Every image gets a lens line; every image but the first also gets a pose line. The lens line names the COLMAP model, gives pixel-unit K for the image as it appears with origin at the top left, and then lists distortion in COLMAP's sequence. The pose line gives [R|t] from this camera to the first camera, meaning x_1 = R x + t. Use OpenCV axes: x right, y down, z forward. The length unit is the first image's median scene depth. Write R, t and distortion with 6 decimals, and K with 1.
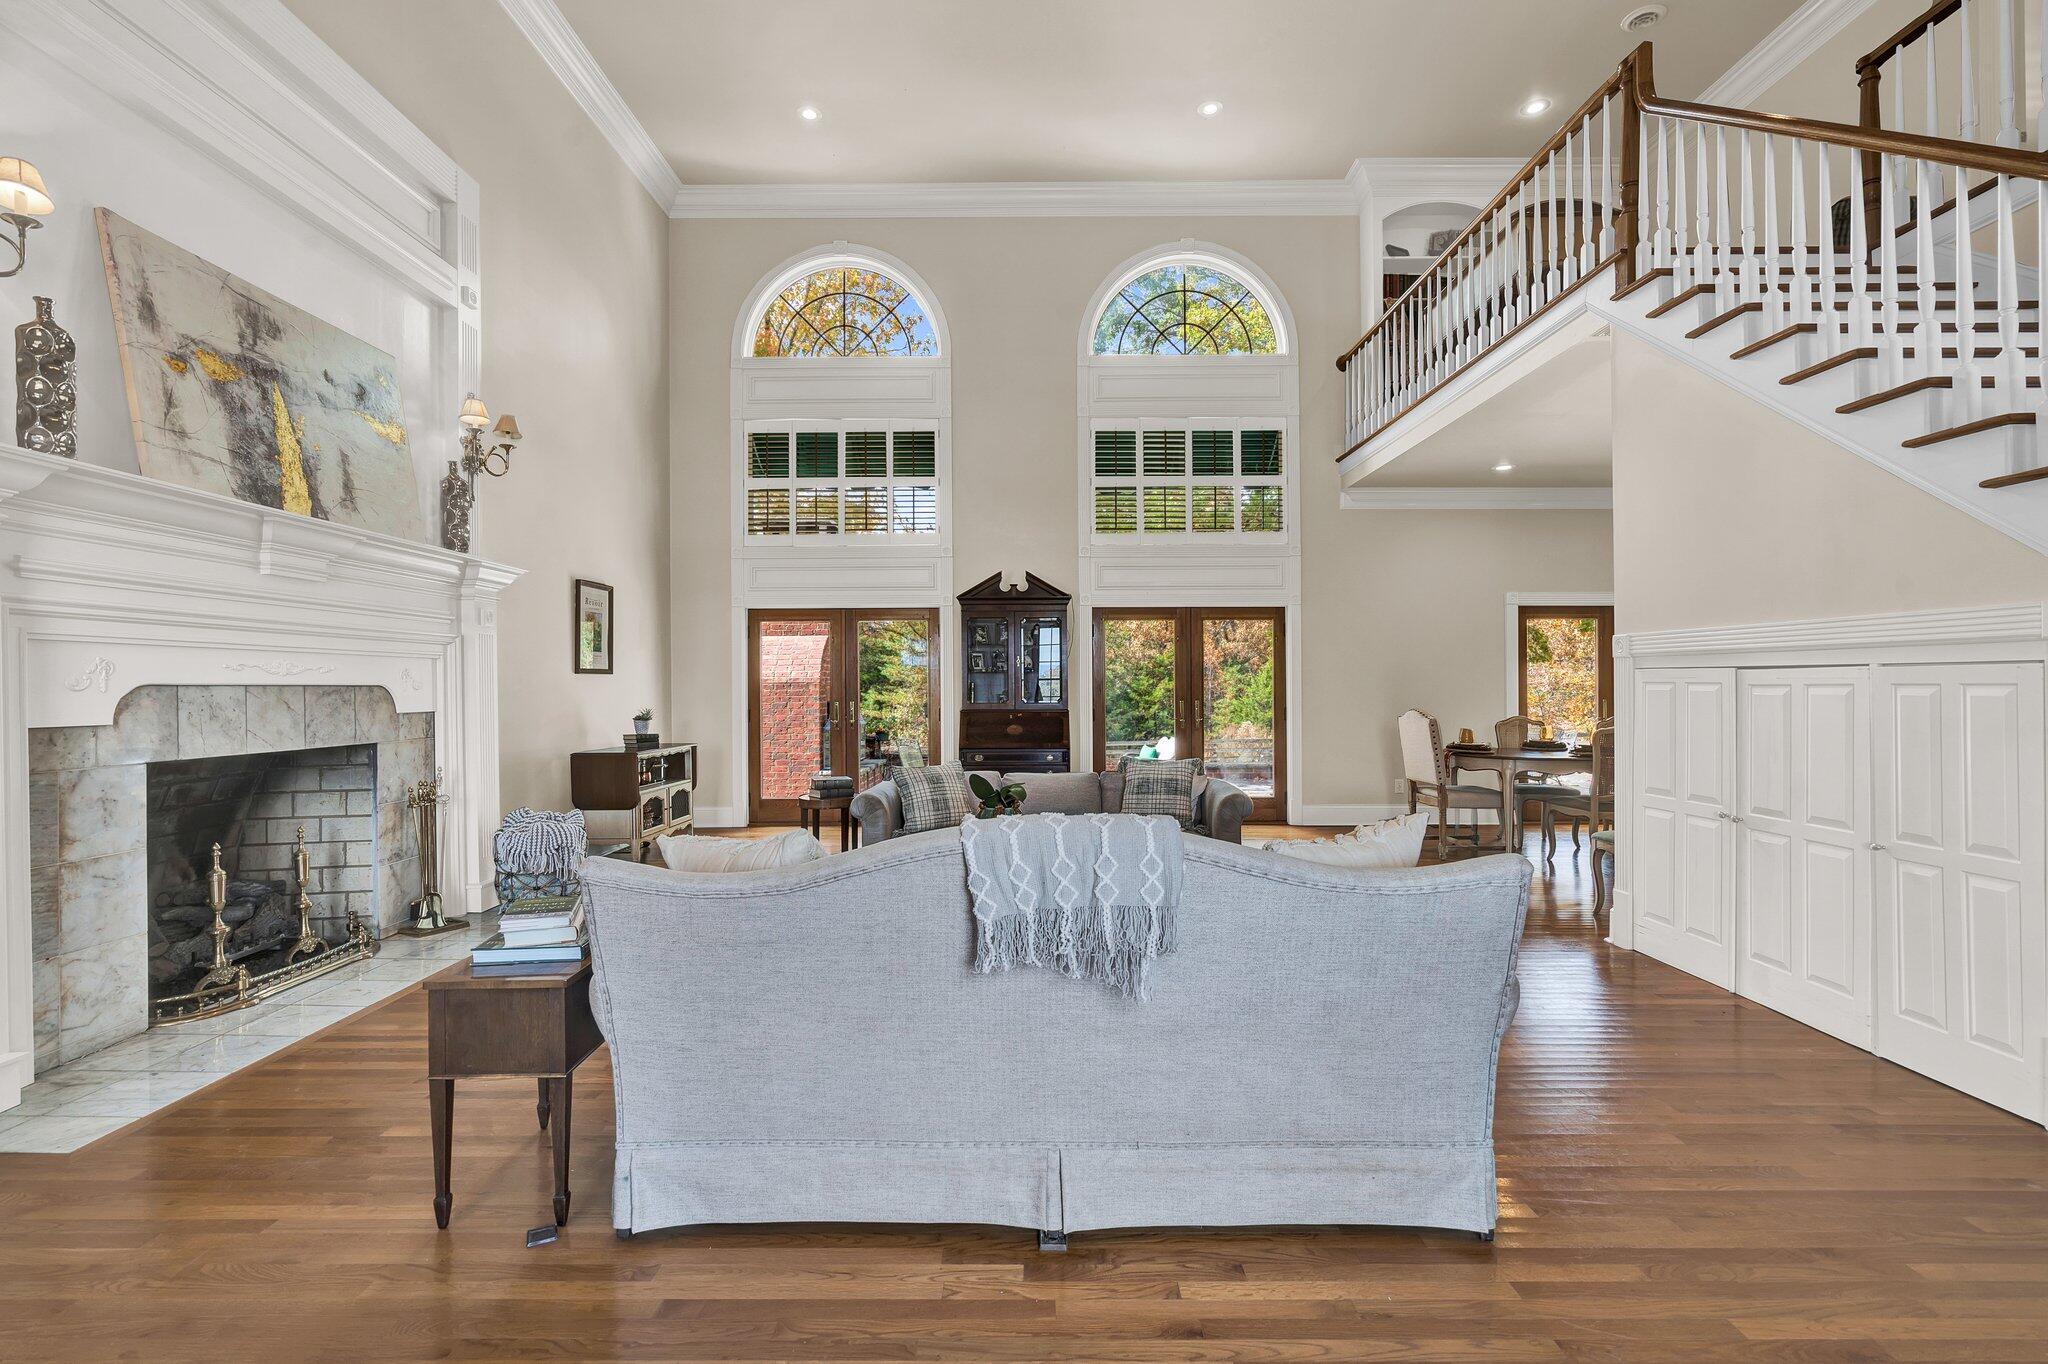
lens RADIAL K [[926.4, 0, 1027.2], [0, 926.4, 681.9], [0, 0, 1]] dist [-0.008200, 0.002271]
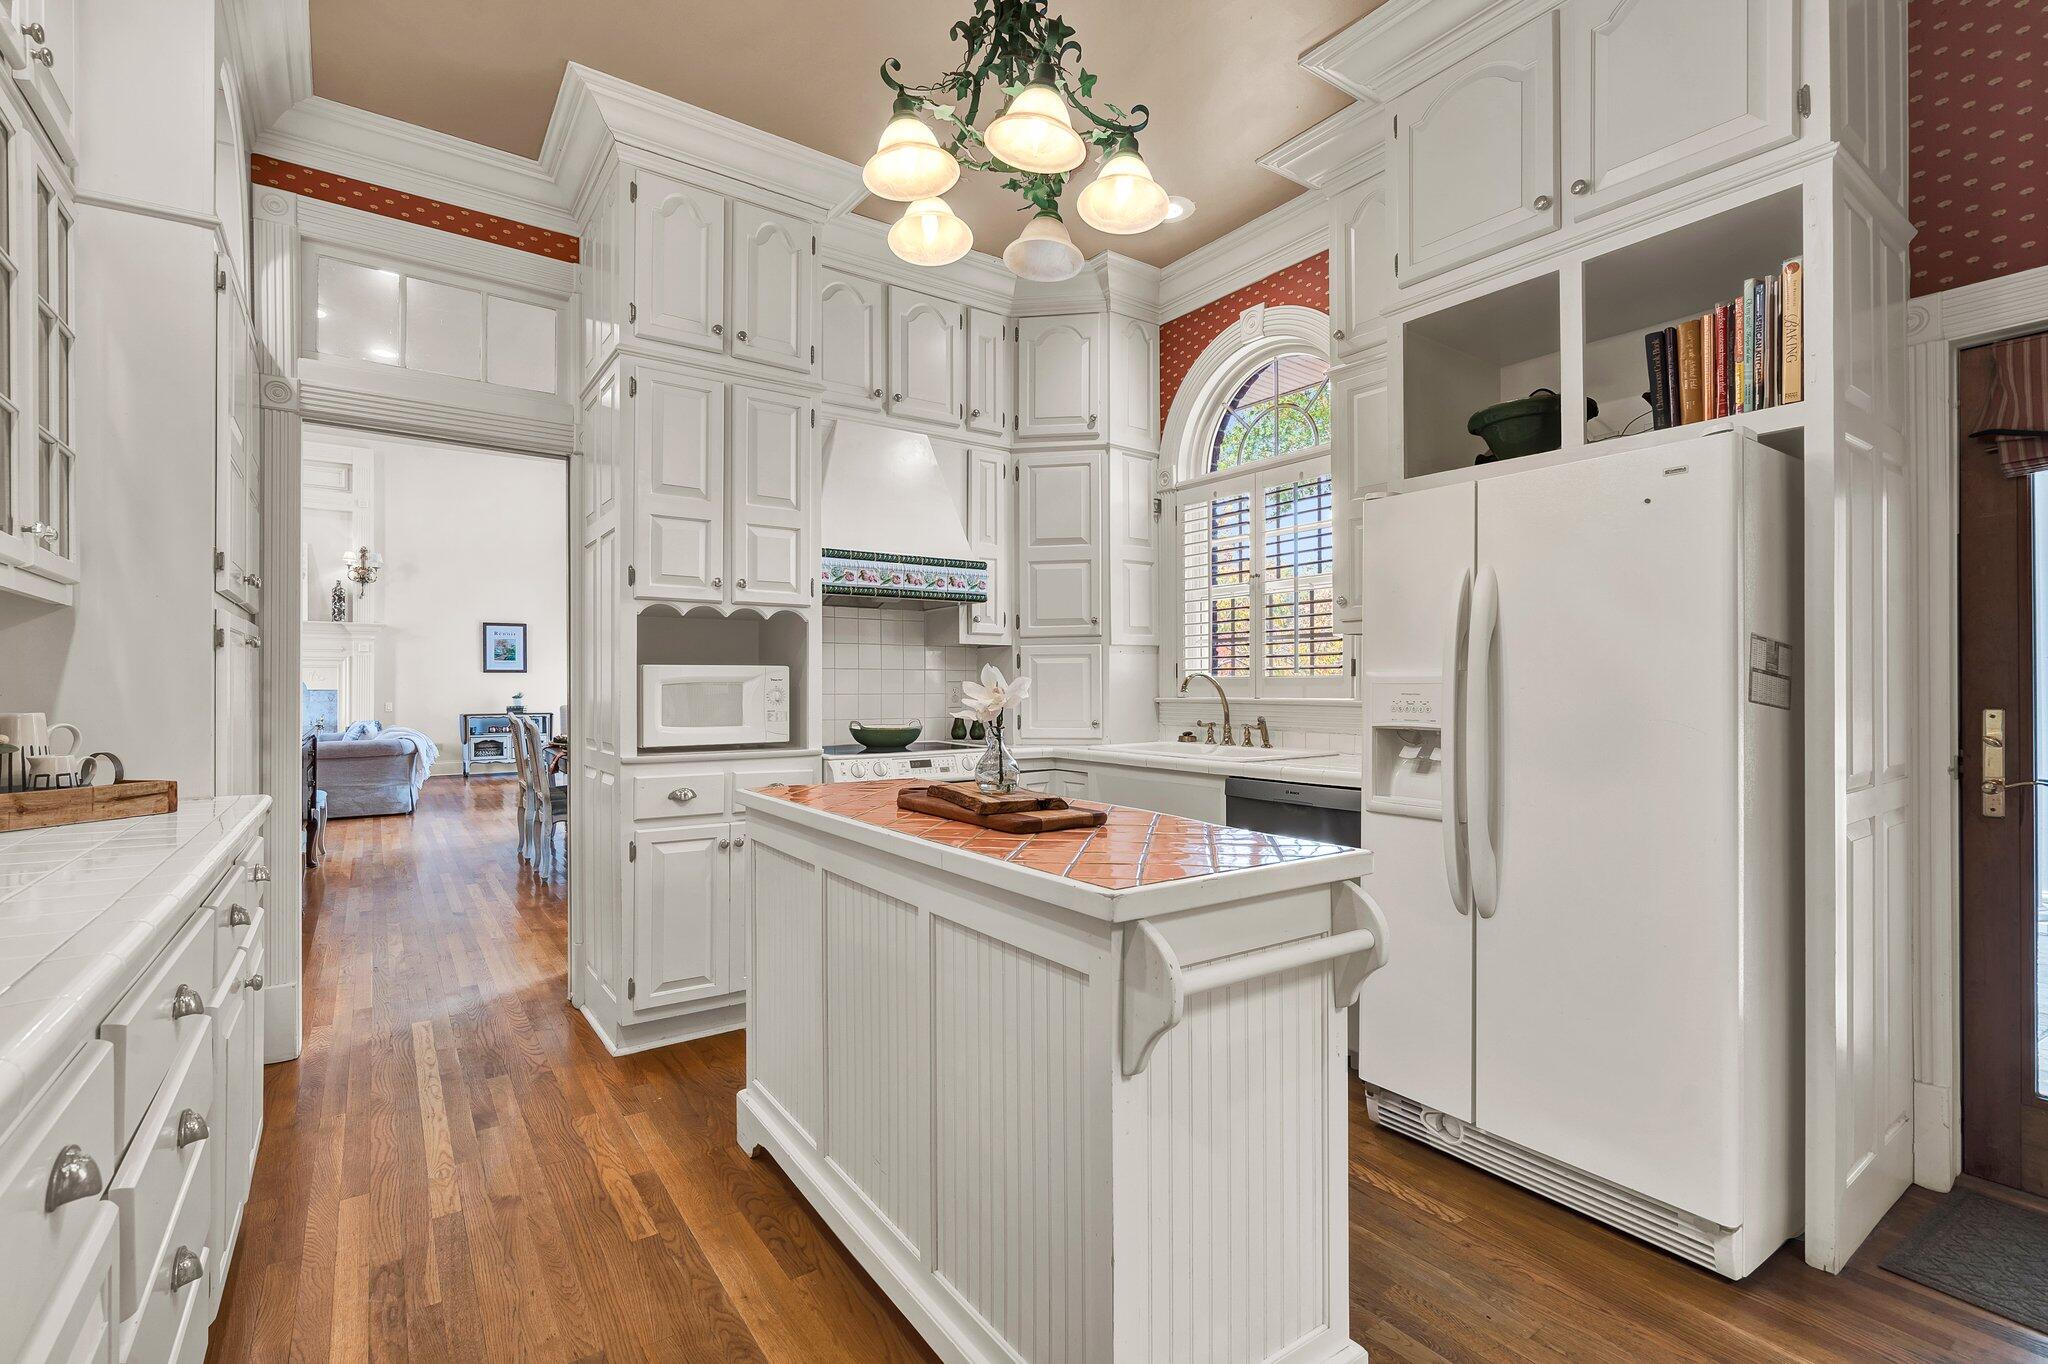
lens RADIAL K [[926.4, 0, 1024.9], [0, 926.4, 686.1], [0, 0, 1]] dist [-0.008200, 0.002271]
pose [[0.581365, 0.004504, -0.813630, 1.693254], [0.004193, 0.999955, 0.008532, 0.007153], [0.813632, -0.008371, 0.581320, 0.799536]]
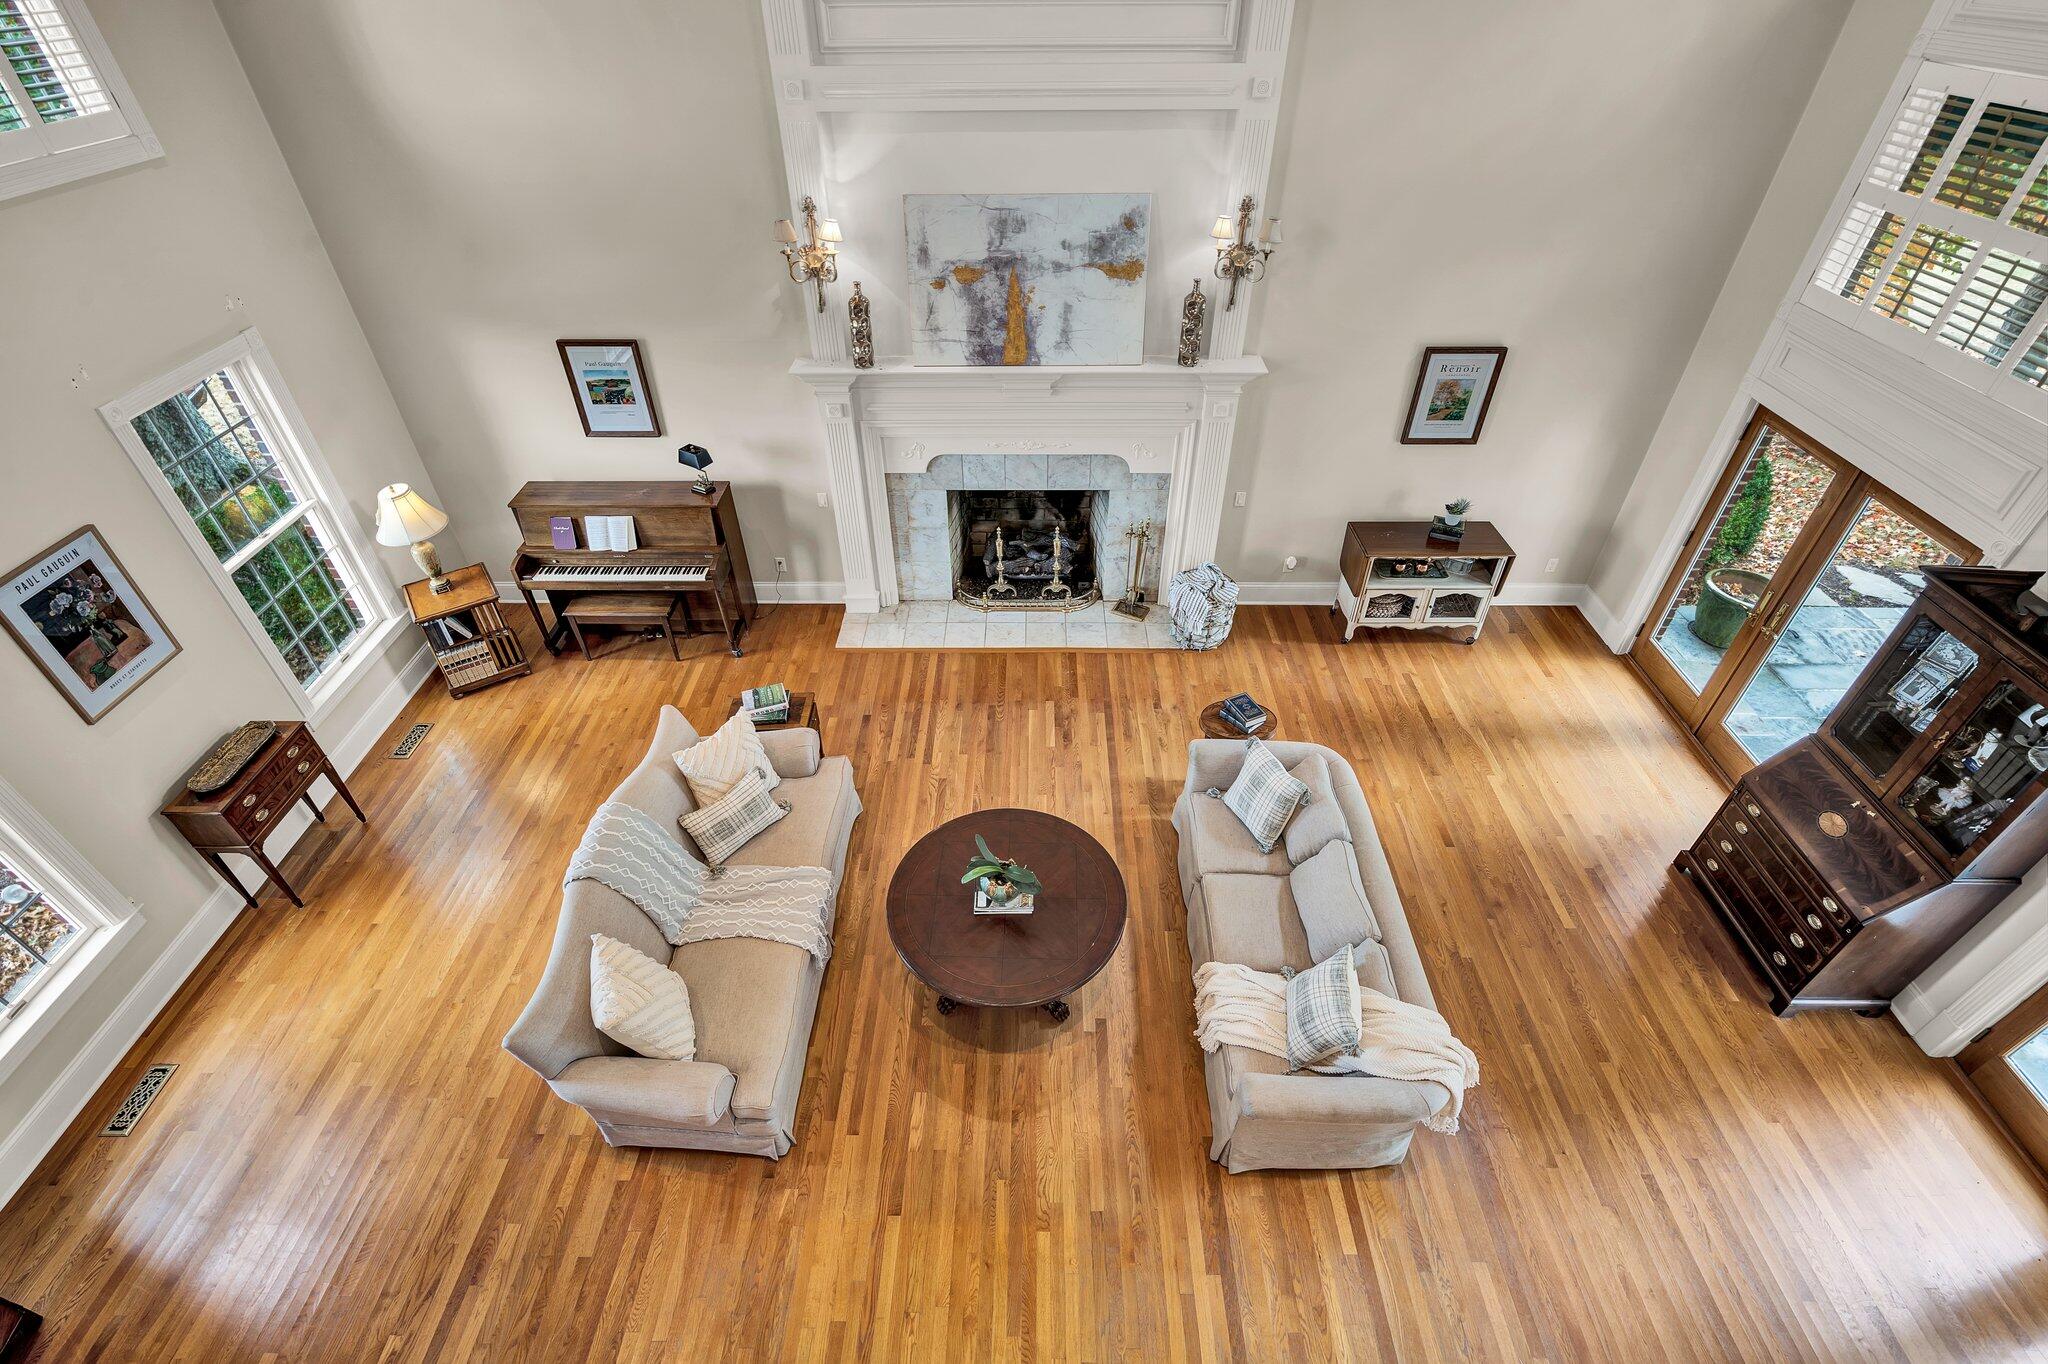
lens RADIAL K [[926.4, 0, 1017.5], [0, 926.4, 679.9], [0, 0, 1]] dist [-0.008200, 0.002271]
pose [[-0.011289, 0.644130, -0.764833, 0.433198], [0.013798, 0.764909, 0.643991, -0.454776], [0.999841, -0.003283, -0.017523, 0.605859]]
